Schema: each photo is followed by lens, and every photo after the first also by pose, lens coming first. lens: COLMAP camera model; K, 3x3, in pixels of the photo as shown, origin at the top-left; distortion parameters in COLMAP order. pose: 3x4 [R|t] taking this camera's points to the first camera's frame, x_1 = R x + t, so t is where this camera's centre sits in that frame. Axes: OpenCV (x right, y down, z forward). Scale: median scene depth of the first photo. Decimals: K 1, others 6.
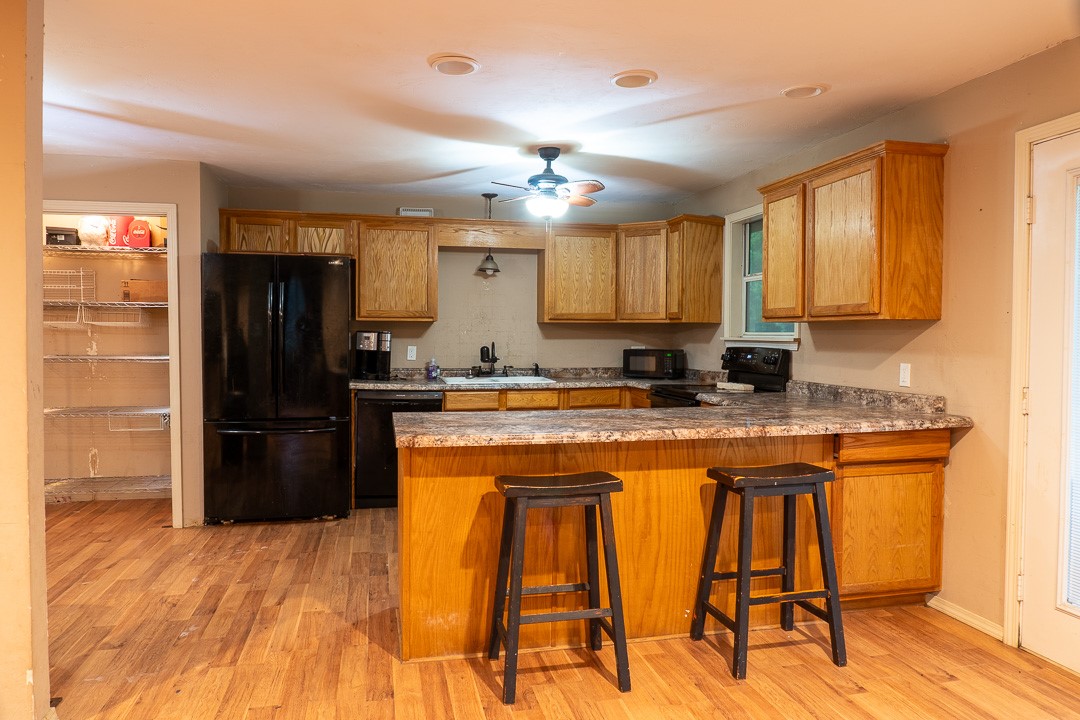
lens RADIAL K [[720.1, 0, 540.0], [0, 720.1, 360.0], [0, 0, 1]] dist [-0.023178, 0.000362]
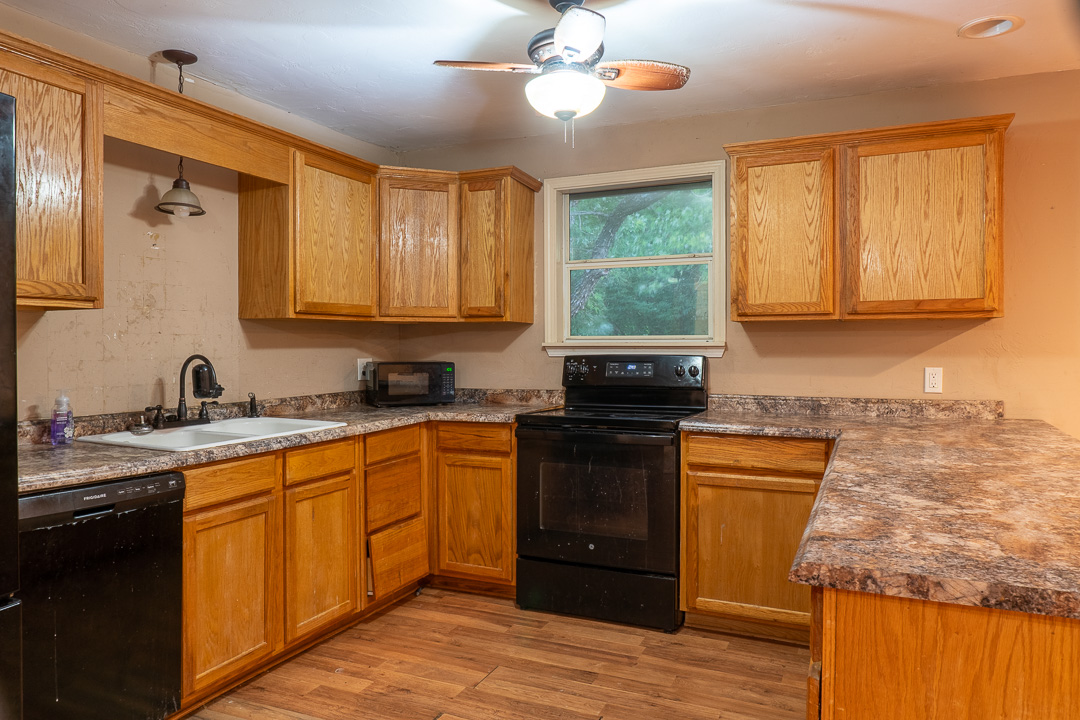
lens RADIAL K [[720.1, 0, 540.0], [0, 720.1, 360.0], [0, 0, 1]] dist [-0.023178, 0.000362]
pose [[0.604204, -0.022619, 0.796509, -0.360452], [0.034408, 0.999405, 0.002280, -0.016784], [-0.796087, 0.026029, 0.604623, 0.591269]]
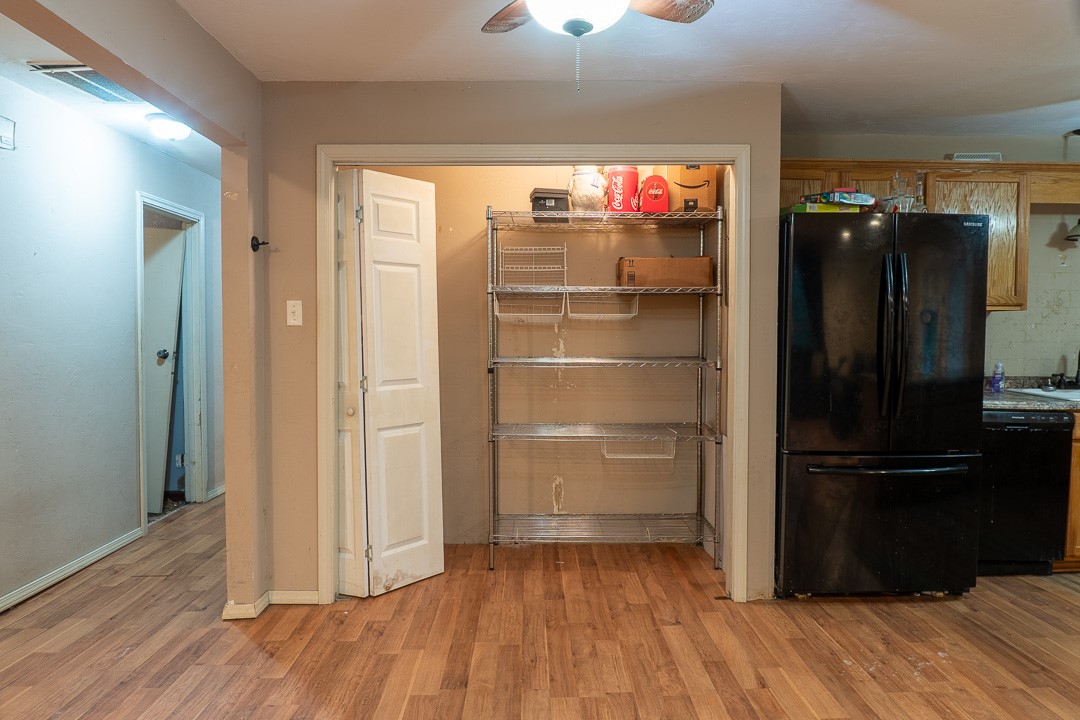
lens RADIAL K [[726.3, 0, 540.0], [0, 726.3, 360.0], [0, 0, 1]] dist [-0.029163, 0.001532]
pose [[0.977198, 0.004519, -0.212282, -0.507650], [-0.003288, 0.999976, 0.006152, -0.008851], [0.212305, -0.005313, 0.977189, 0.236581]]
